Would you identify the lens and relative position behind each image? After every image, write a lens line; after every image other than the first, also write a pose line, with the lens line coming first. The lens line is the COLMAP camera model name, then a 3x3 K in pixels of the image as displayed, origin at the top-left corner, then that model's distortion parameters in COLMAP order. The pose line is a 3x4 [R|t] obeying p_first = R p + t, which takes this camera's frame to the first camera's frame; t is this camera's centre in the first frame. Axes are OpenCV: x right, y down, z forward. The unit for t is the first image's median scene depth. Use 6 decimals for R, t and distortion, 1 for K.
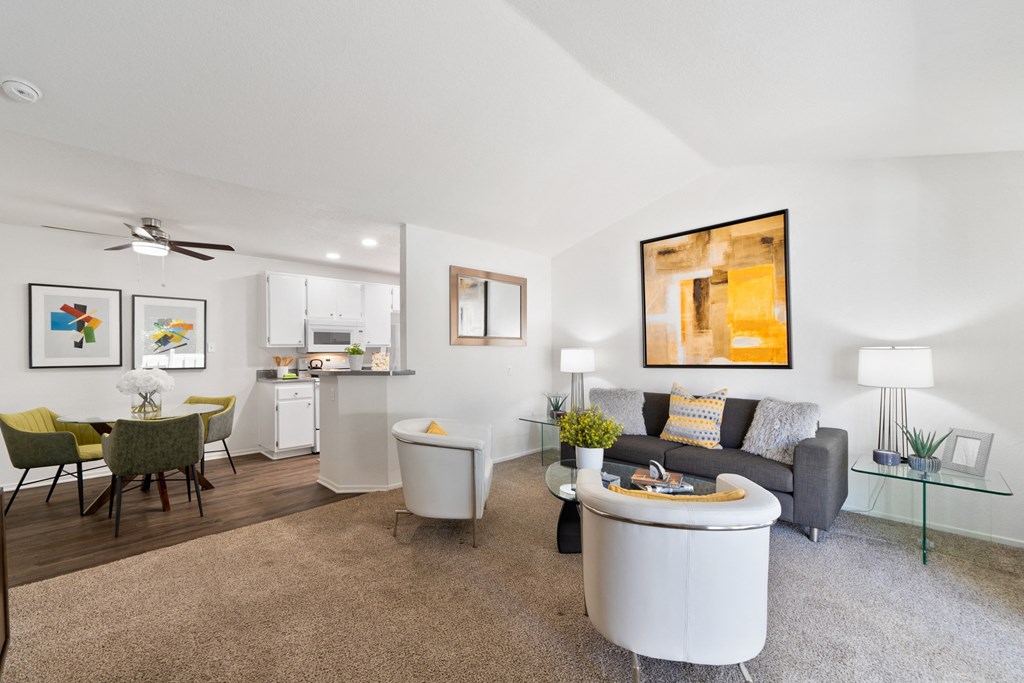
lens RADIAL K [[450.1, 0, 512.5], [0, 450.1, 346.9], [0, 0, 1]] dist [0.000045, 0.000138]
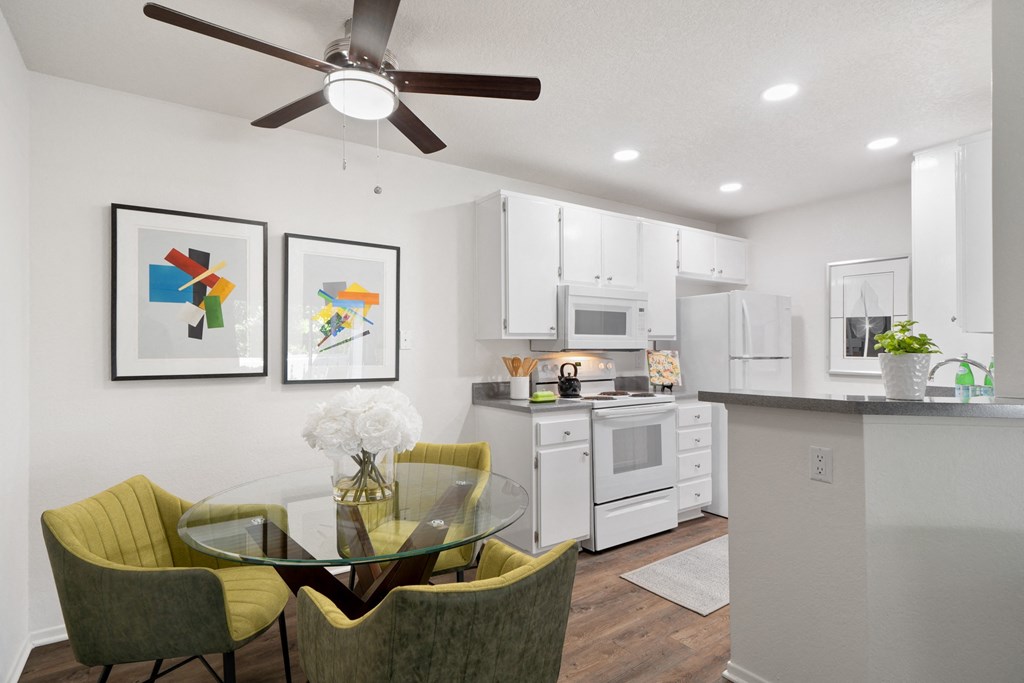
lens RADIAL K [[561.2, 0, 512.5], [0, 561.2, 340.1], [0, 0, 1]] dist [0.000110, -0.001236]
pose [[0.981158, -0.002182, -0.193196, -0.491683], [0.000125, 0.999943, -0.010658, 0.010482], [0.193208, 0.010433, 0.981102, 0.452357]]
